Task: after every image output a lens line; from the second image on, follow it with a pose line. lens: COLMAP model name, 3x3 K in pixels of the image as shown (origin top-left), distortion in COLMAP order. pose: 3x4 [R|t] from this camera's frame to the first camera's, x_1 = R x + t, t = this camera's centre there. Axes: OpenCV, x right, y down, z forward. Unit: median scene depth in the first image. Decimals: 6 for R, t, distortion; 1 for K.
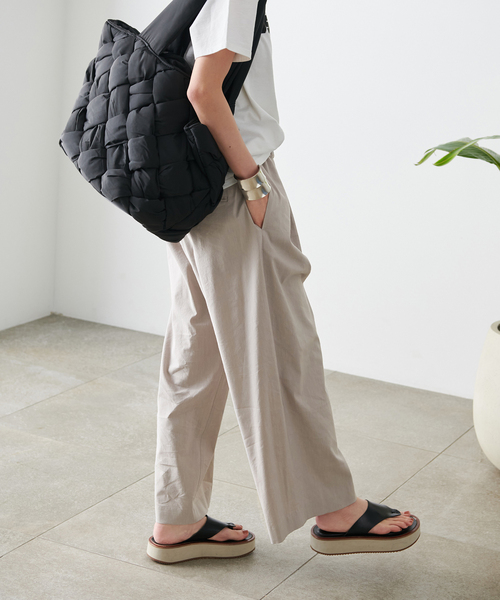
lens RADIAL K [[1401.1, 0, 250.5], [0, 1401.1, 236.7], [0, 0, 1]] dist [0.000157, 0.098032]
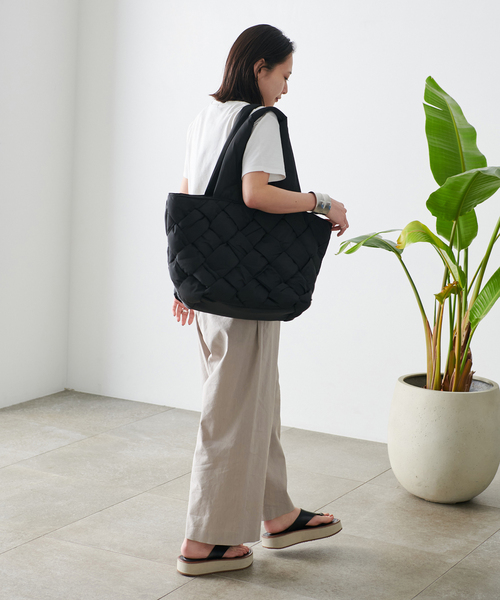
lens RADIAL K [[1497.6, 0, 267.6], [0, 1497.6, 254.1], [0, 0, 1]] dist [-0.014288, -0.028901]
pose [[0.999067, -0.026411, -0.034175, 0.100442], [0.023599, 0.996496, -0.080239, 0.056499], [0.036174, 0.079357, 0.996190, -0.371669]]
